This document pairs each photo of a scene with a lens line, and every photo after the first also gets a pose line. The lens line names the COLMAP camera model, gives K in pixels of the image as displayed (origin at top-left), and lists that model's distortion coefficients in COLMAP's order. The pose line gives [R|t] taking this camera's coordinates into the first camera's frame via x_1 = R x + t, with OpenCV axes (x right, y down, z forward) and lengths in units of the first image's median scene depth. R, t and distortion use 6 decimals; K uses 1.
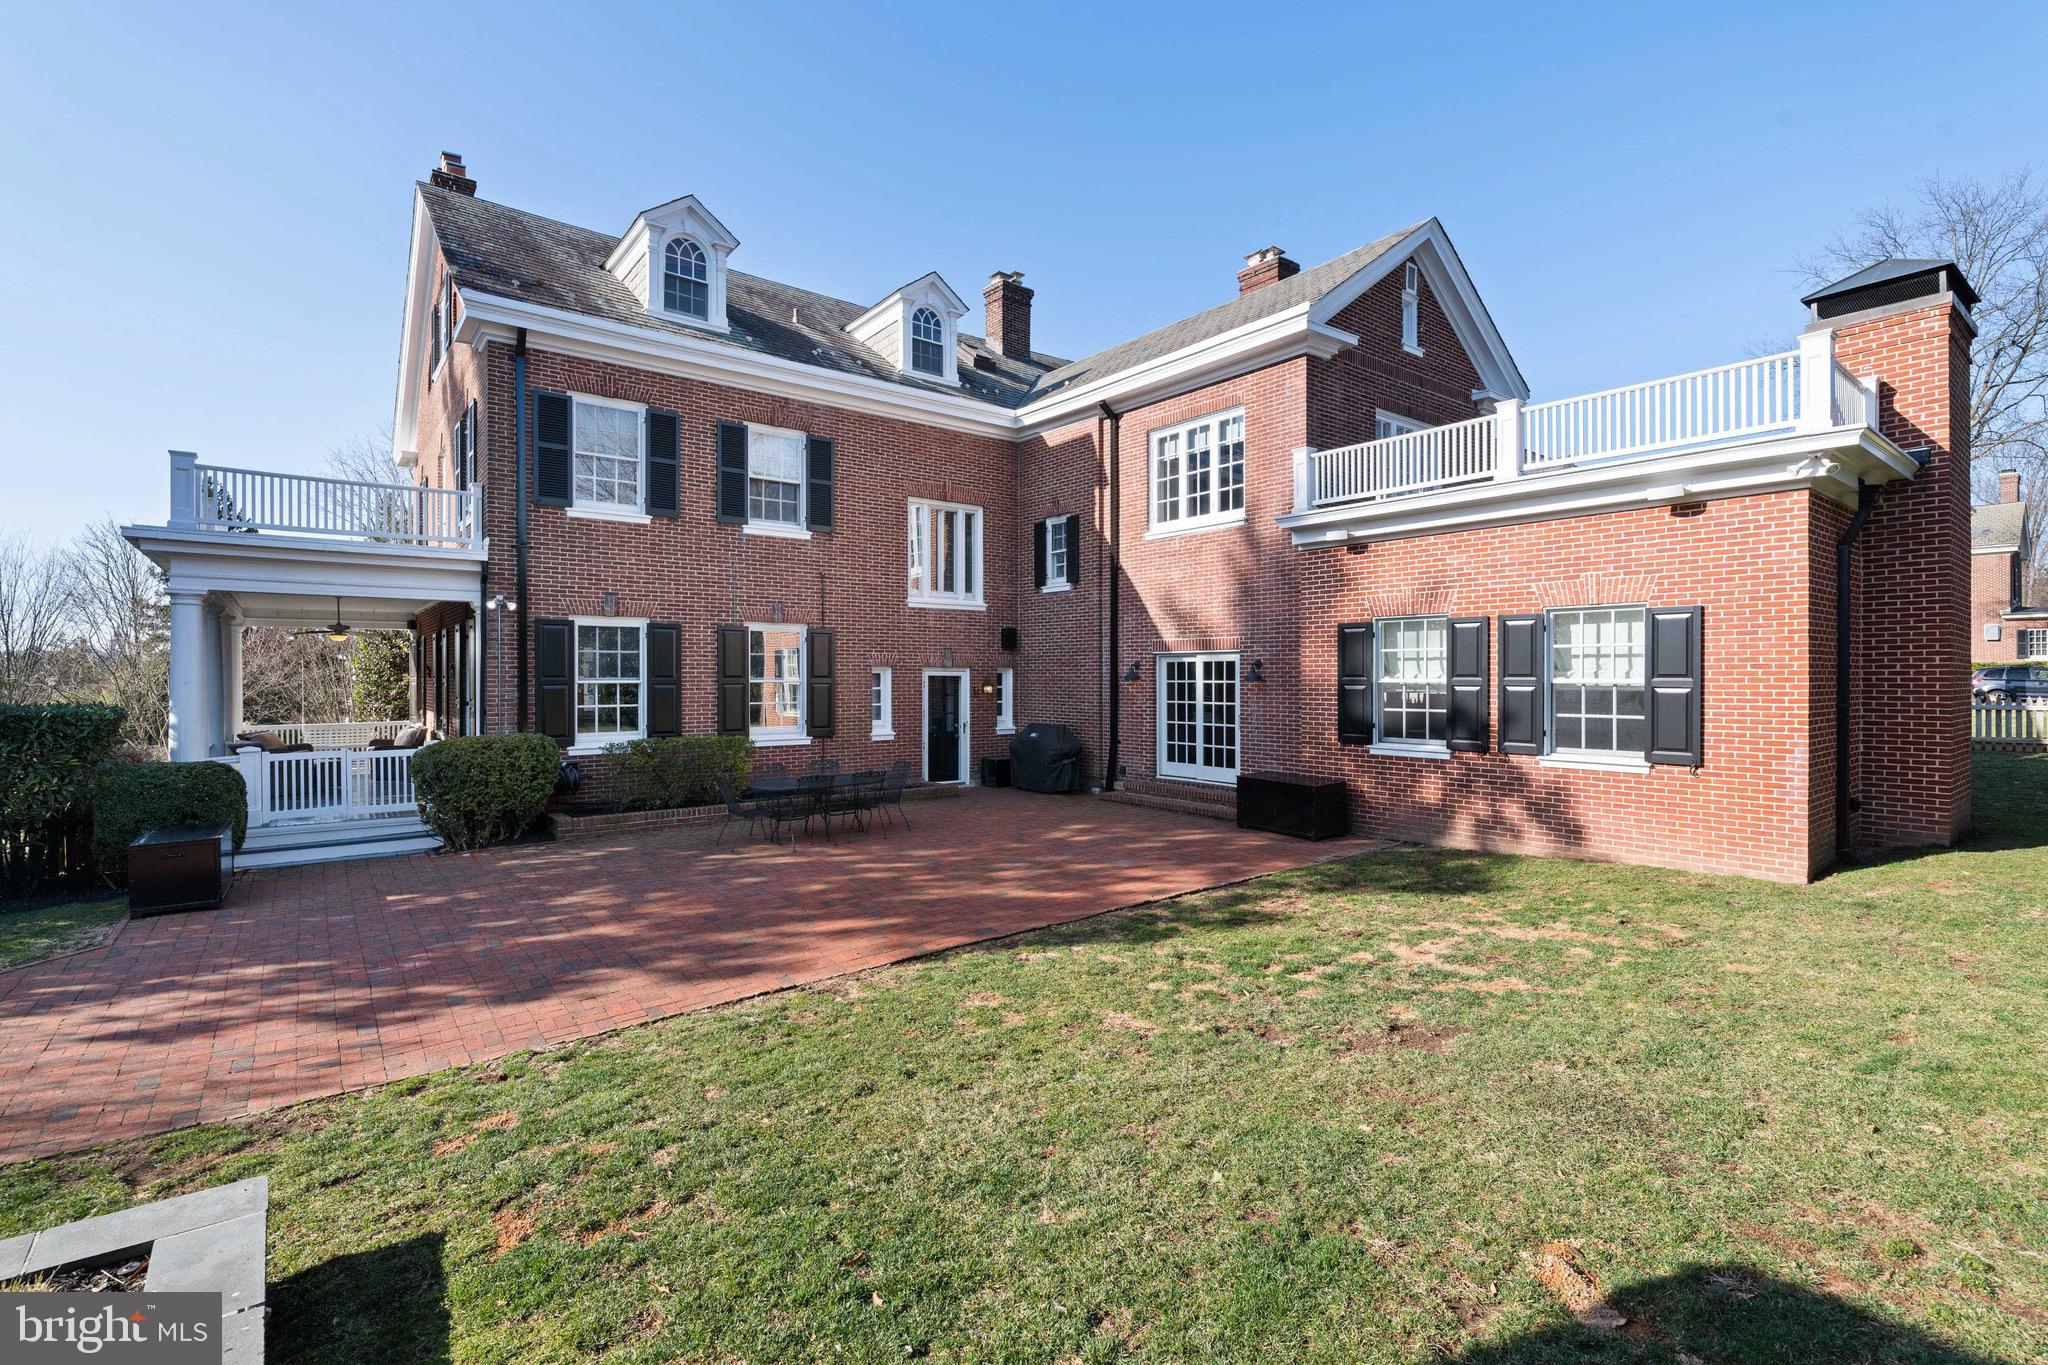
lens RADIAL K [[922.1, 0, 1026.7], [0, 922.1, 676.4], [0, 0, 1]] dist [-0.002935, -0.001200]
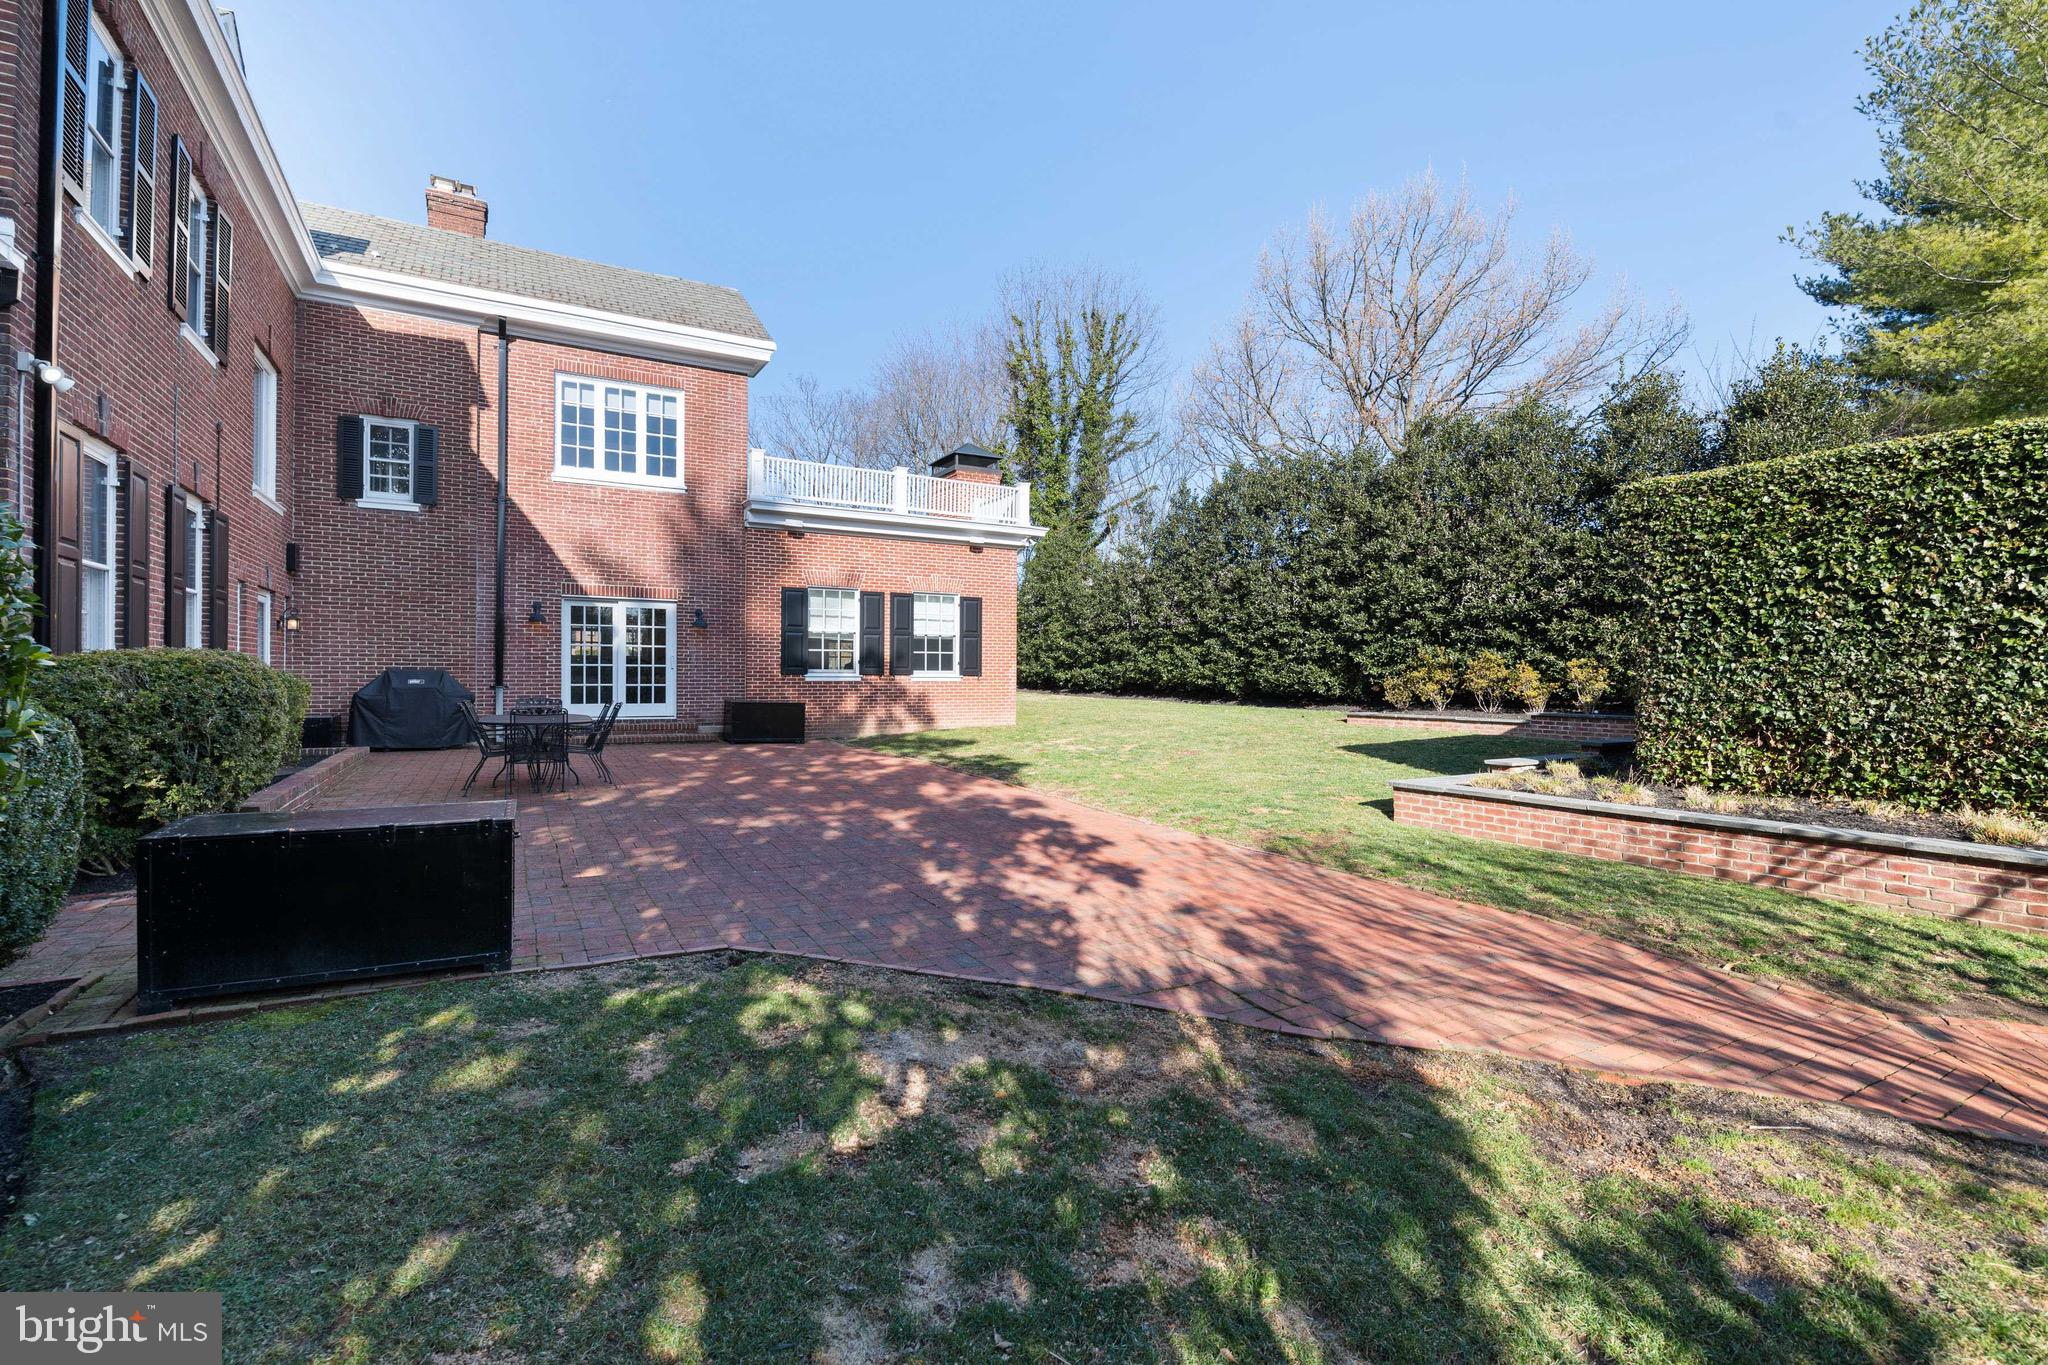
lens RADIAL K [[922.1, 0, 1025.5], [0, 922.1, 675.5], [0, 0, 1]] dist [-0.002935, -0.001200]
pose [[0.152578, 0.000323, 0.988291, -0.817434], [-0.006392, 0.999979, 0.000660, 0.060694], [-0.988271, -0.006418, 0.152576, 0.374138]]
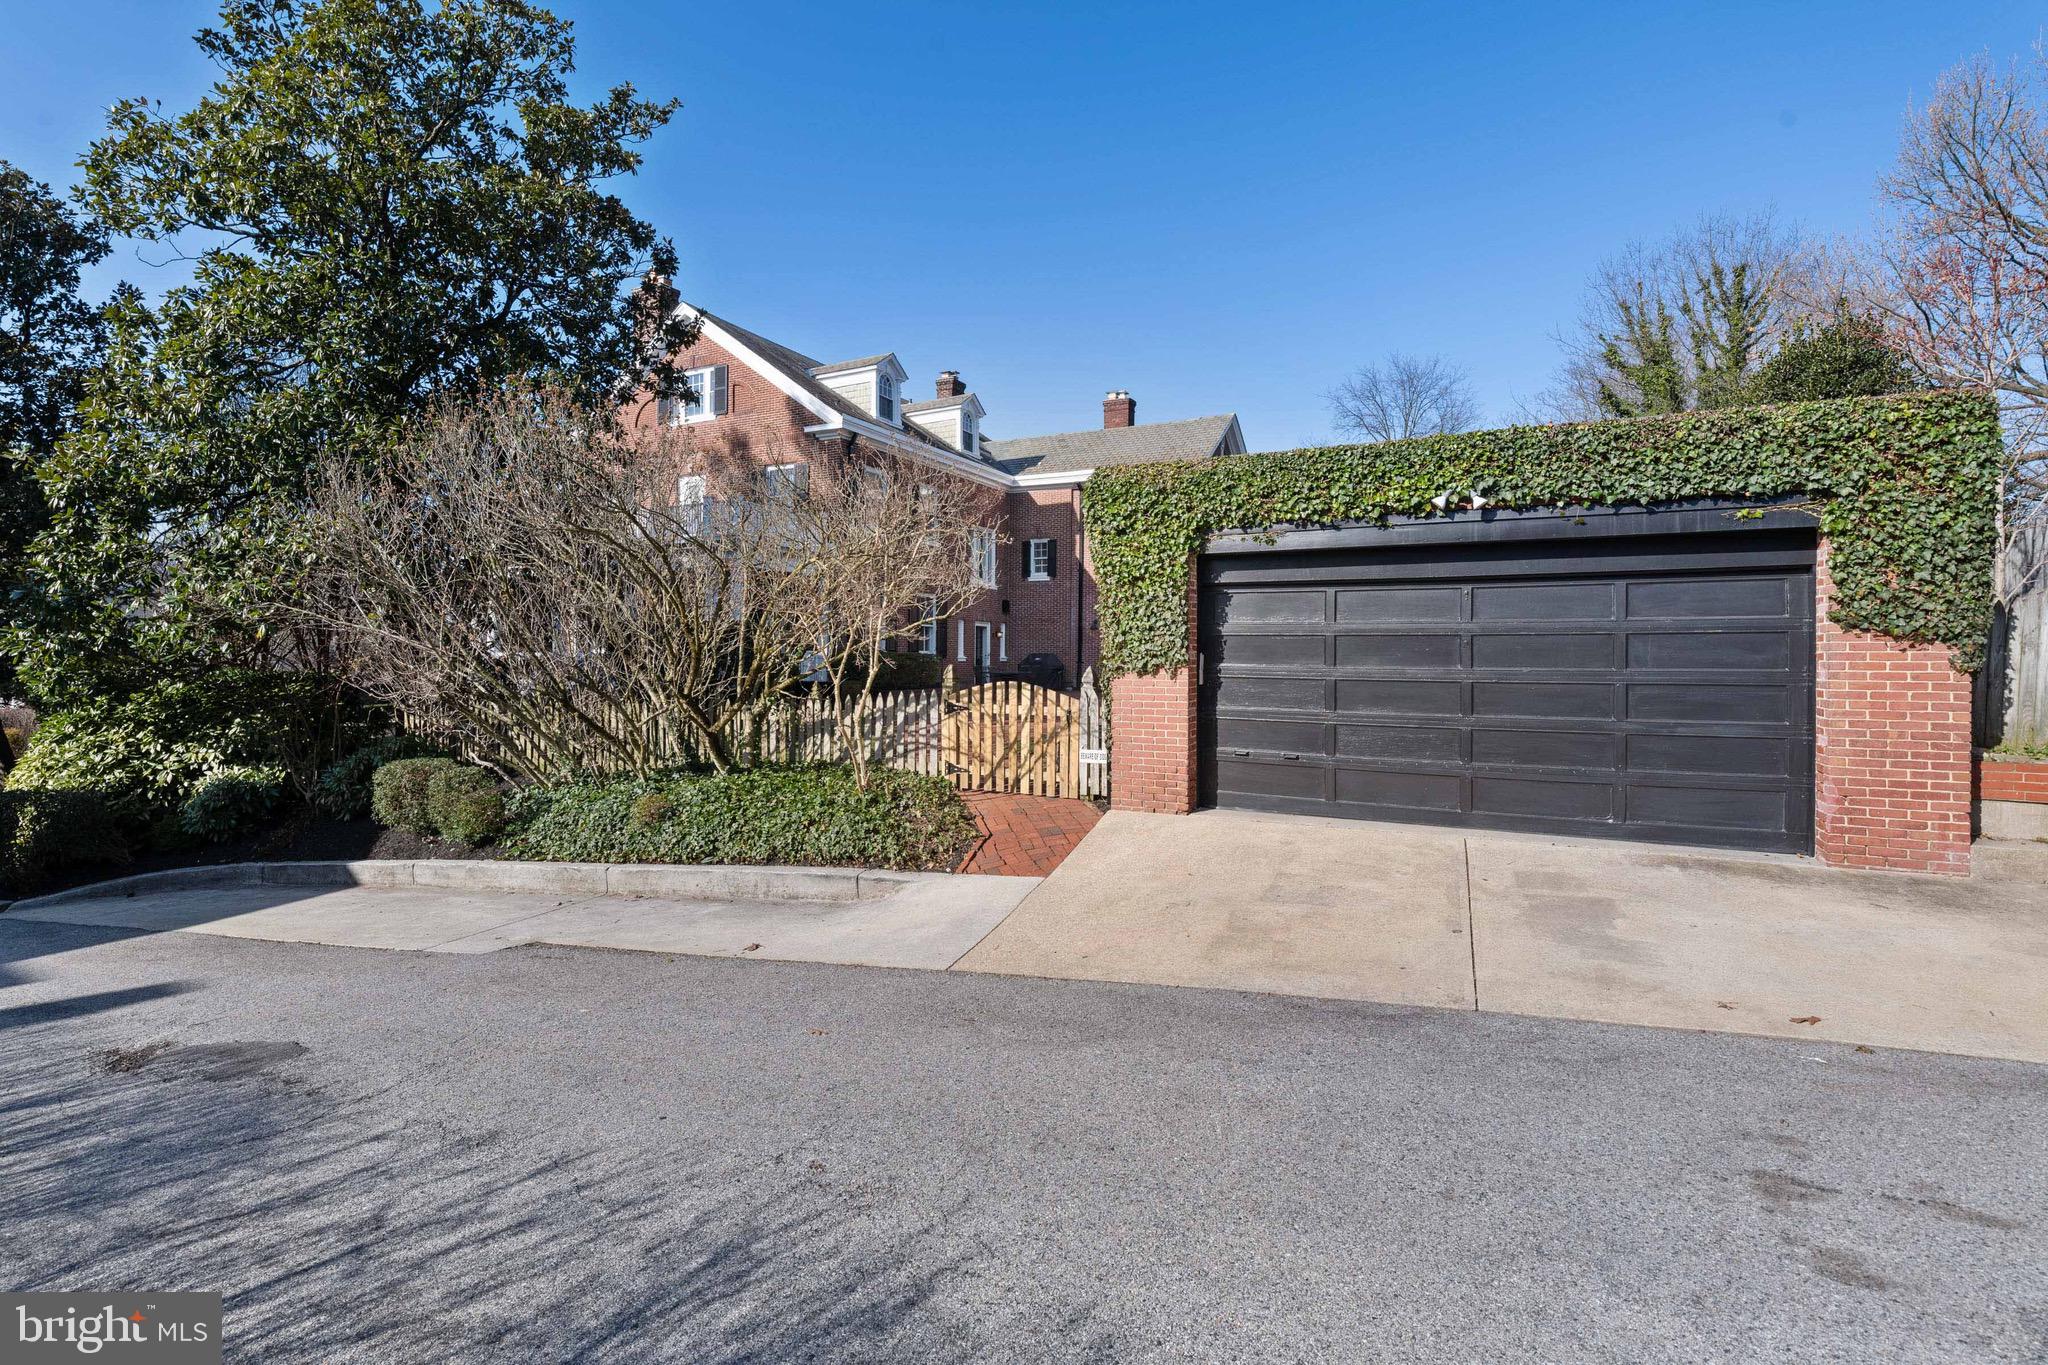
lens RADIAL K [[922.1, 0, 1029.6], [0, 922.1, 661.5], [0, 0, 1]] dist [-0.002935, -0.001200]
pose [[0.907896, 0.006670, 0.419143, -0.872939], [-0.009602, 0.999942, 0.004888, 0.067375], [-0.419086, -0.008462, 0.907907, -0.739858]]
